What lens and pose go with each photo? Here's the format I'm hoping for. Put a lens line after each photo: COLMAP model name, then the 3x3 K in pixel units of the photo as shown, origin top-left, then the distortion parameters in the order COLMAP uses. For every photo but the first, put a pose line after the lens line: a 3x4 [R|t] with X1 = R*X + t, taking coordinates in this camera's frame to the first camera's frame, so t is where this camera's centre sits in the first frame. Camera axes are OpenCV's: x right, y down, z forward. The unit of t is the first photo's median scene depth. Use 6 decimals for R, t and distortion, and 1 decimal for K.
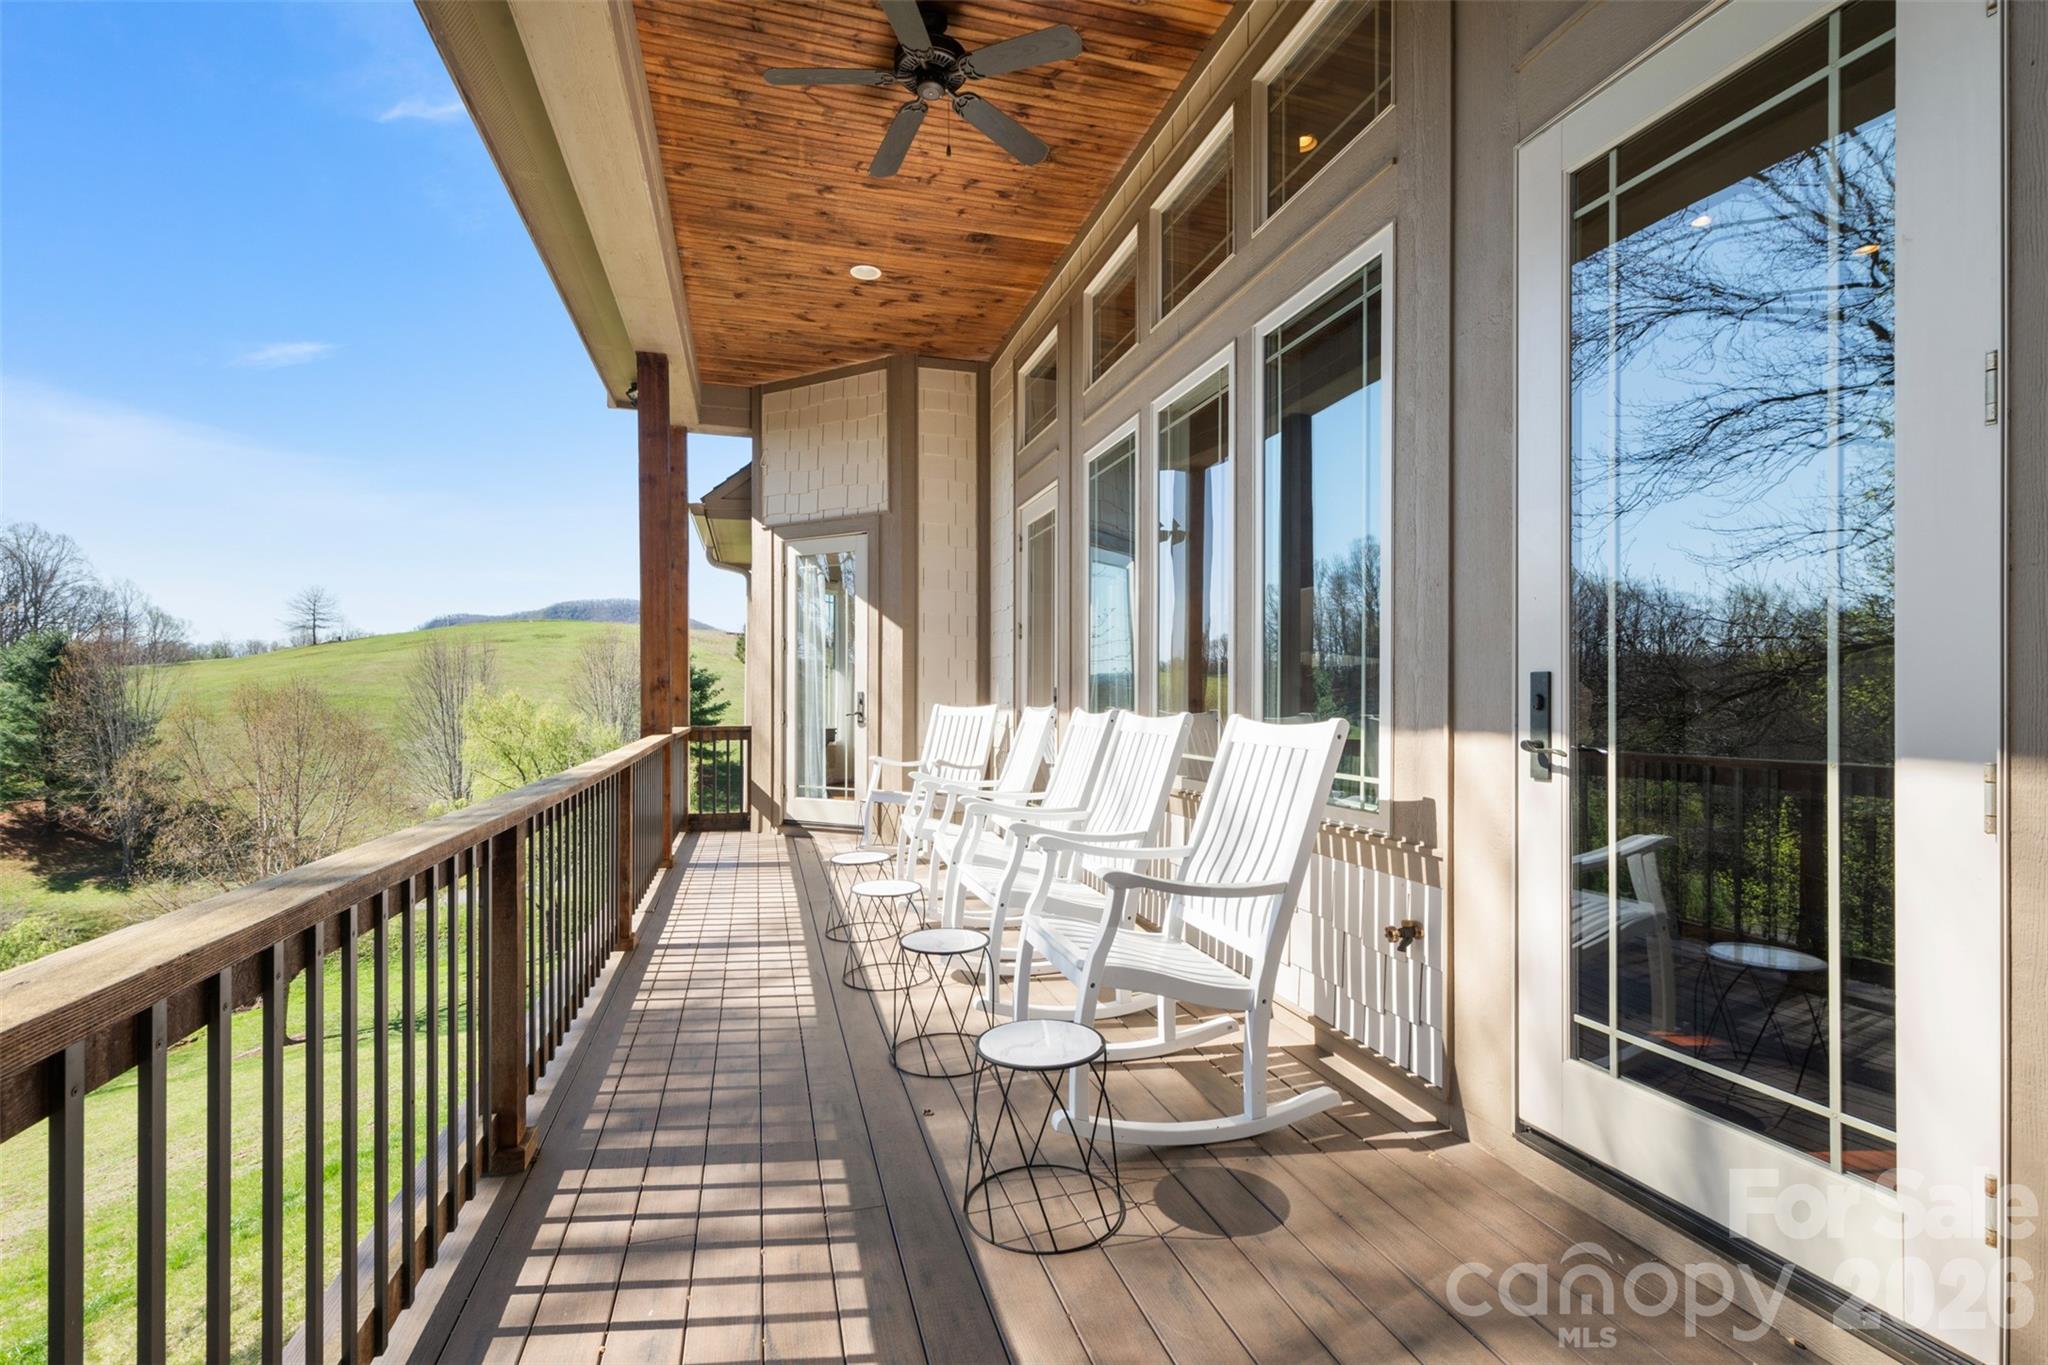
lens RADIAL K [[907.5, 0, 1027.2], [0, 907.5, 768.0], [0, 0, 1]] dist [0.003989, 0.000352]
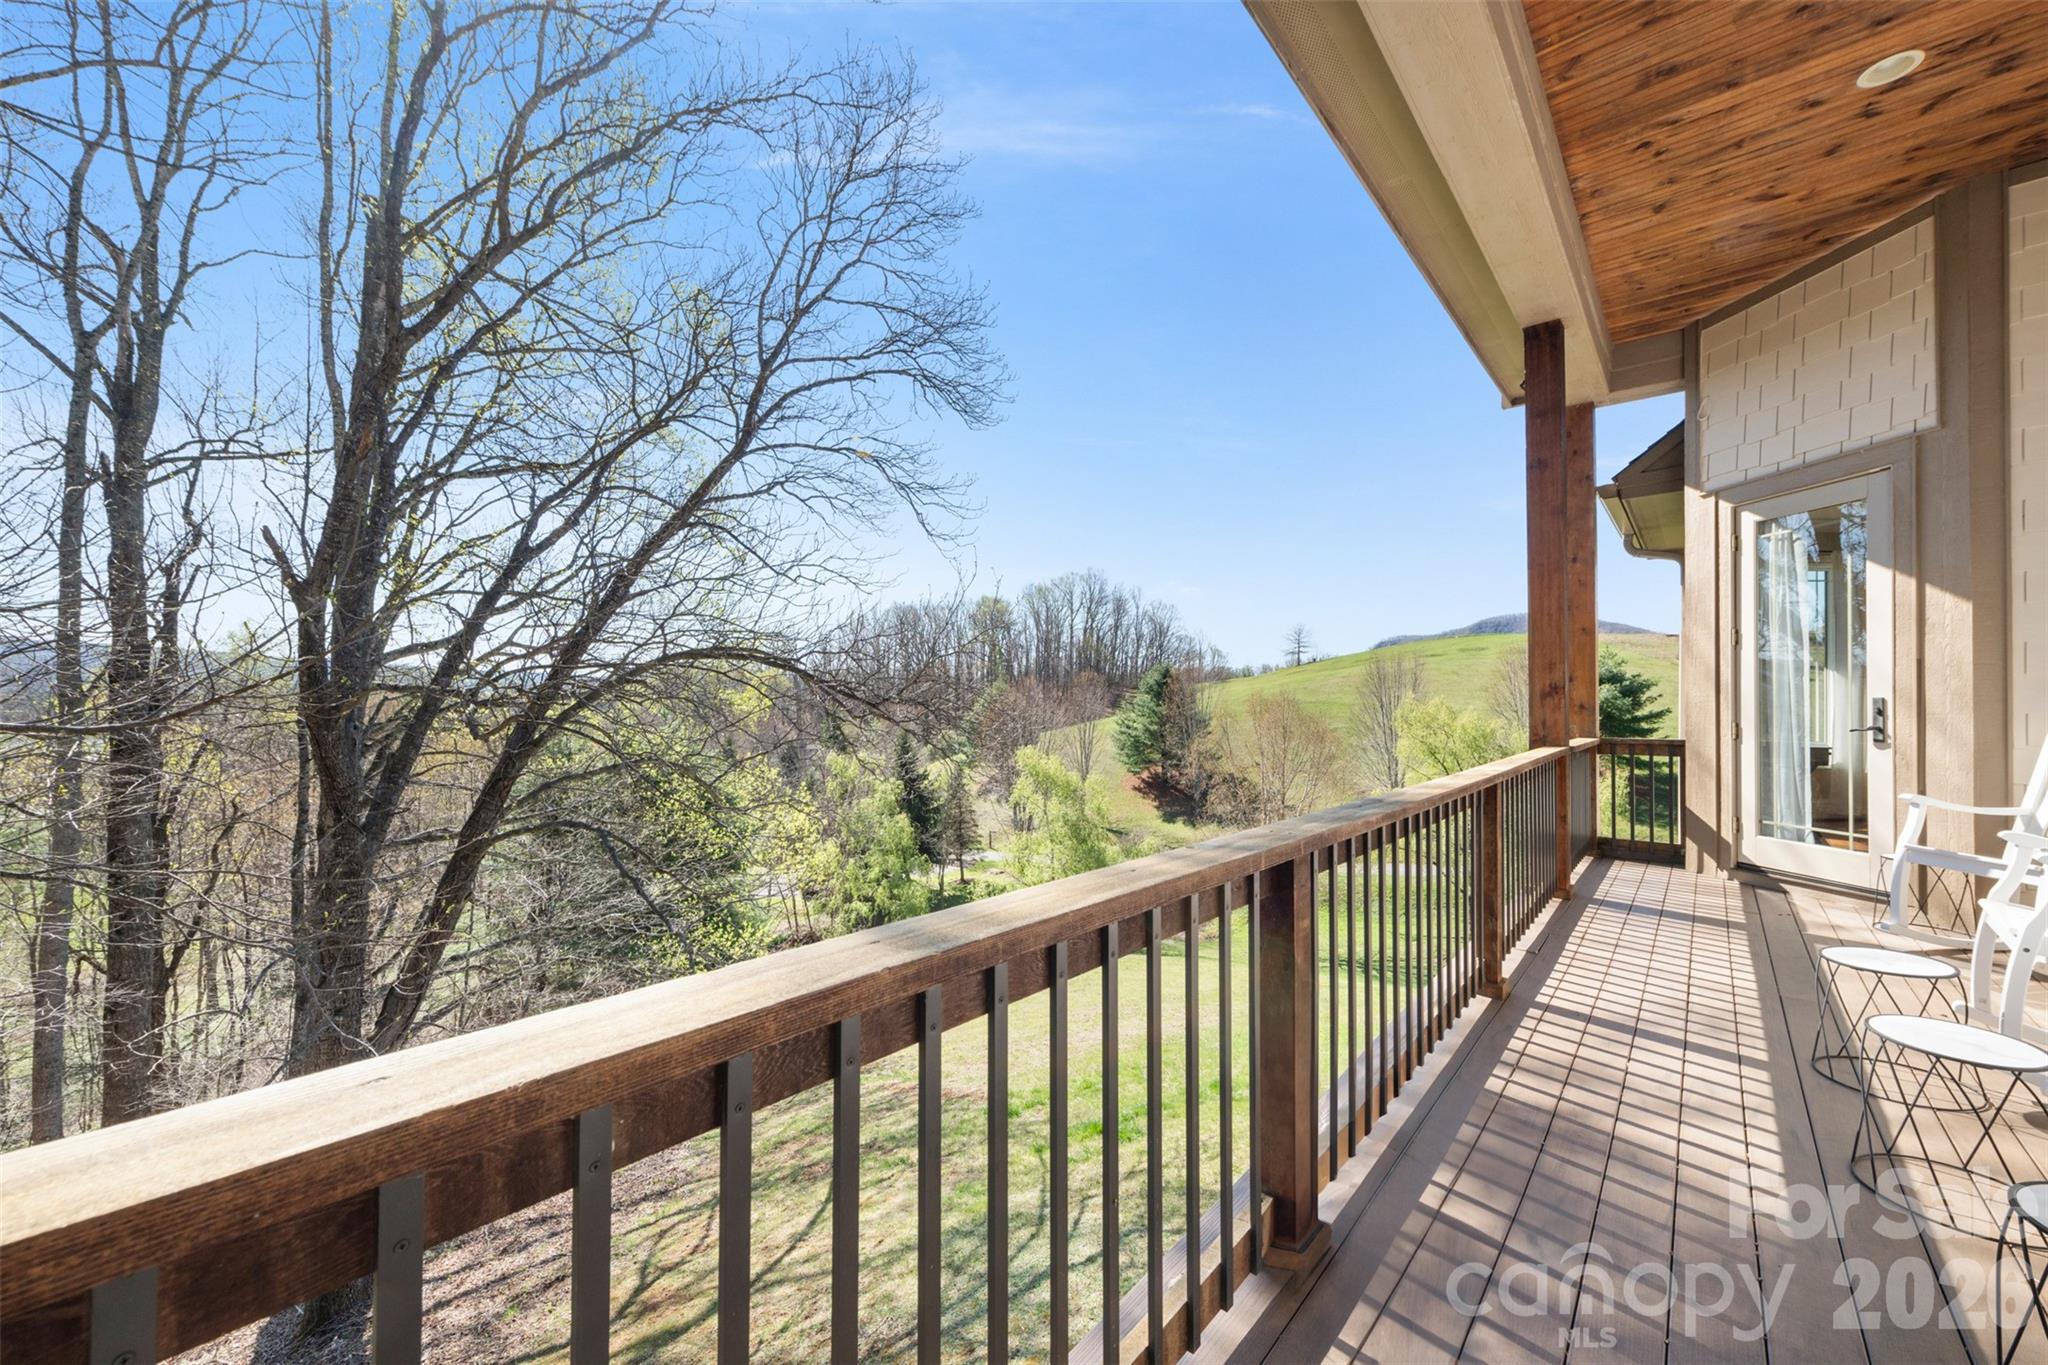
lens RADIAL K [[800.7, 0, 1030.0], [0, 800.7, 676.9], [0, 0, 1]] dist [0.008817, -0.000562]
pose [[0.550504, -0.025923, -0.834430, -0.028542], [-0.066827, 0.994942, -0.074997, -0.011805], [0.832154, 0.097049, 0.545987, 0.137734]]
